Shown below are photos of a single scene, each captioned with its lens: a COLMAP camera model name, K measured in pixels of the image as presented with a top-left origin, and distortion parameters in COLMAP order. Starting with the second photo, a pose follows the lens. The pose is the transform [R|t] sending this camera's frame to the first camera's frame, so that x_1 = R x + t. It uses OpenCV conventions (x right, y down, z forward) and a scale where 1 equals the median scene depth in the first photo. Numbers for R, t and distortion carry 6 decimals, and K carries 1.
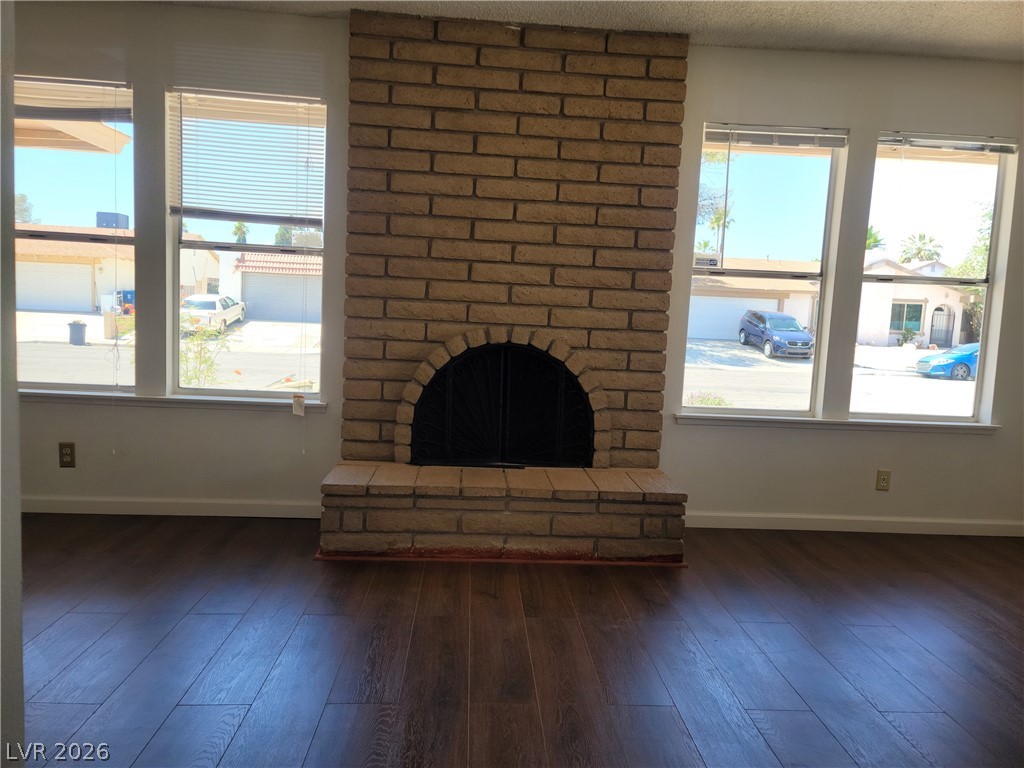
lens RADIAL K [[759.9, 0, 523.4], [0, 759.9, 384.0], [0, 0, 1]] dist [0.112064, -0.082149]
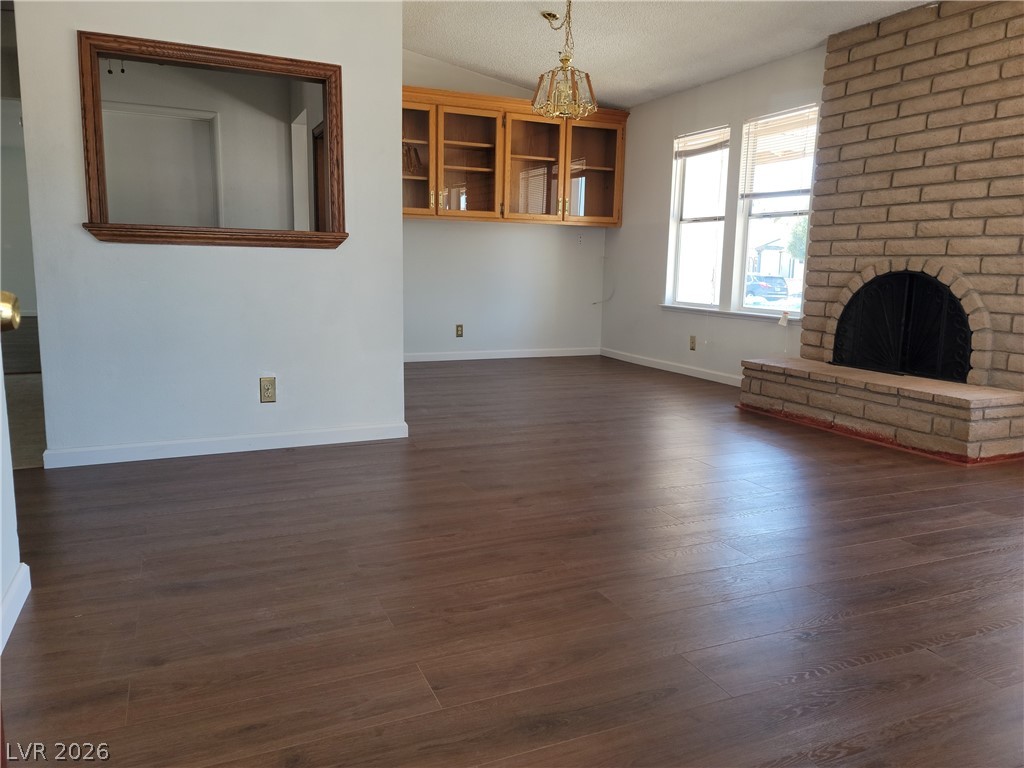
lens RADIAL K [[759.9, 0, 523.4], [0, 759.9, 384.0], [0, 0, 1]] dist [0.112064, -0.082149]
pose [[0.365783, 0.107802, -0.924436, 0.920417], [-0.094964, 0.992408, 0.078152, 0.085651], [0.925843, 0.059201, 0.373243, -0.010317]]
